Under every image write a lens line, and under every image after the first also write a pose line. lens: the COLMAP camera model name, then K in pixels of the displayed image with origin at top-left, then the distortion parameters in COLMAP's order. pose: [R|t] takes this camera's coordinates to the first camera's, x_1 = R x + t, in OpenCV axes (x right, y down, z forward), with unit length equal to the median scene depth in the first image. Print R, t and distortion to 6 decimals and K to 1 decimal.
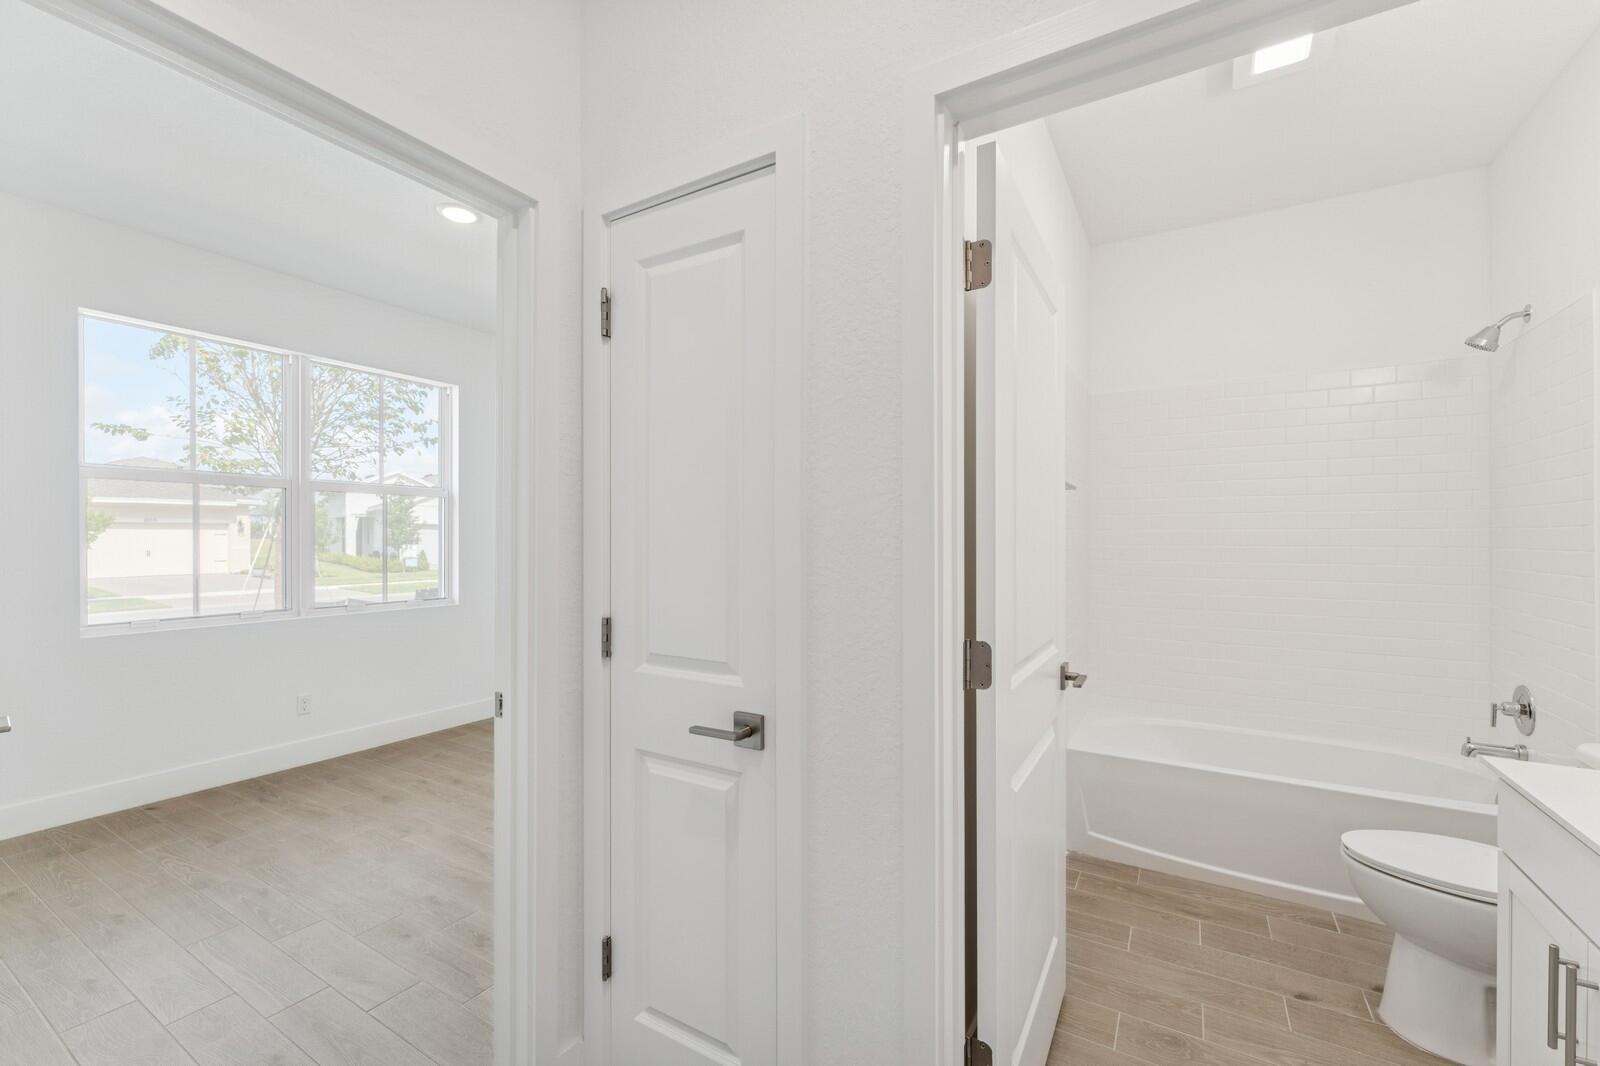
lens RADIAL K [[656.6, 0, 805.8], [0, 656.6, 535.4], [0, 0, 1]] dist [-0.003311, 0.000196]
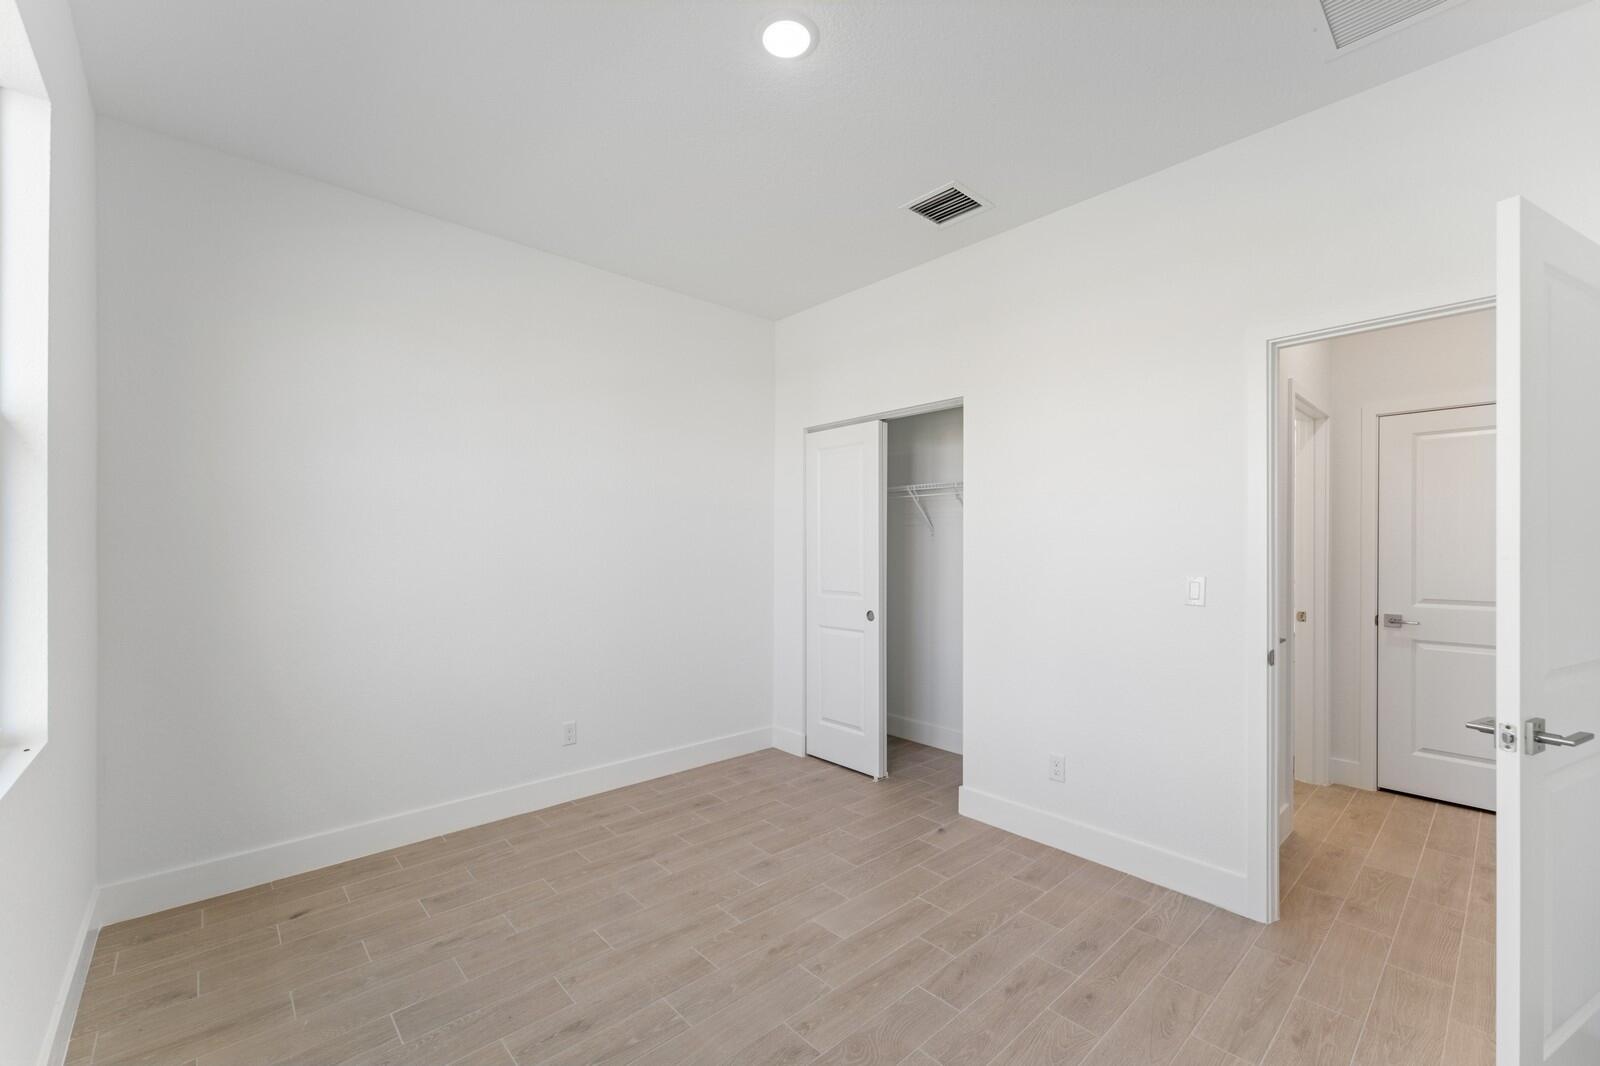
lens RADIAL K [[656.6, 0, 793.0], [0, 656.6, 539.6], [0, 0, 1]] dist [-0.003311, 0.000196]
pose [[0.303493, 0.003531, 0.952827, -0.740619], [-0.002387, 0.999993, -0.002945, -0.003310], [-0.952831, -0.001381, 0.303499, 0.522361]]
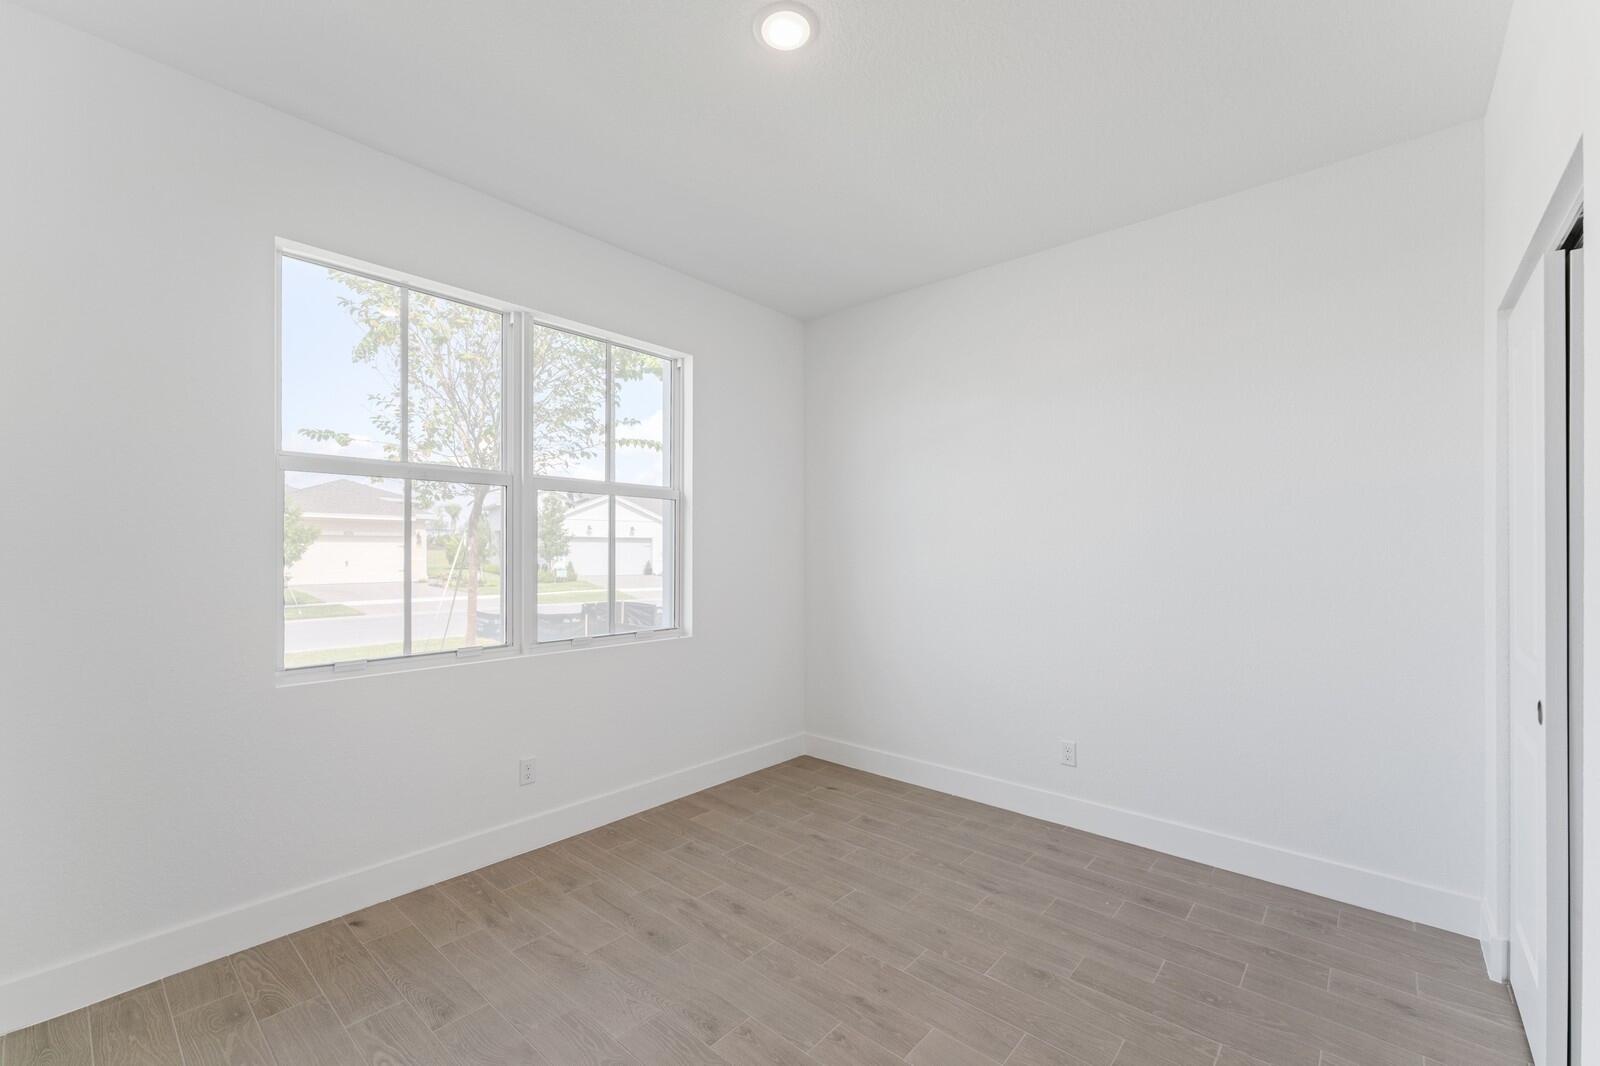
lens RADIAL K [[656.6, 0, 786.2], [0, 656.6, 544.0], [0, 0, 1]] dist [-0.003311, 0.000196]
pose [[0.980765, -0.000424, -0.195191, -0.266490], [-0.000643, 0.999985, -0.005402, -0.000385], [0.195190, 0.005424, 0.980750, 0.257652]]
